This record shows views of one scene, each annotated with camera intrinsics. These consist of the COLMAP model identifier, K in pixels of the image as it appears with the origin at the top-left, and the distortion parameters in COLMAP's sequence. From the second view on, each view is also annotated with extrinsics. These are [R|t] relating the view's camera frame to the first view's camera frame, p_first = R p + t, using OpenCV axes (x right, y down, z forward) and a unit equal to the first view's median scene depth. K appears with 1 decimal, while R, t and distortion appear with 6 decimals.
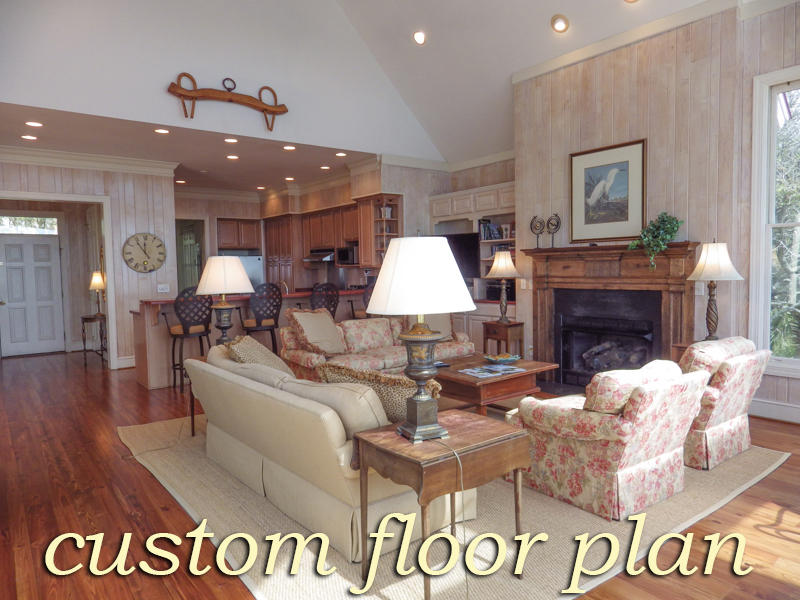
lens RADIAL K [[542.9, 0, 400.0], [0, 542.9, 300.0], [0, 0, 1]] dist [-0.051342, -0.002653]
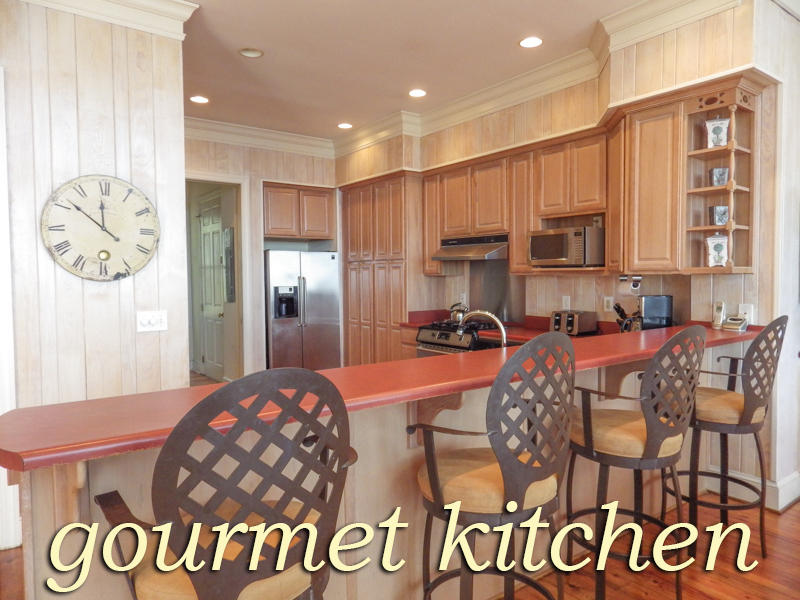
lens RADIAL K [[547.1, 0, 400.0], [0, 547.1, 300.0], [0, 0, 1]] dist [-0.034791, 0.000575]
pose [[0.999604, 0.008123, -0.026941, -0.190725], [-0.008492, 0.999872, -0.013596, -0.025459], [0.026827, 0.013820, 0.999545, 0.466095]]
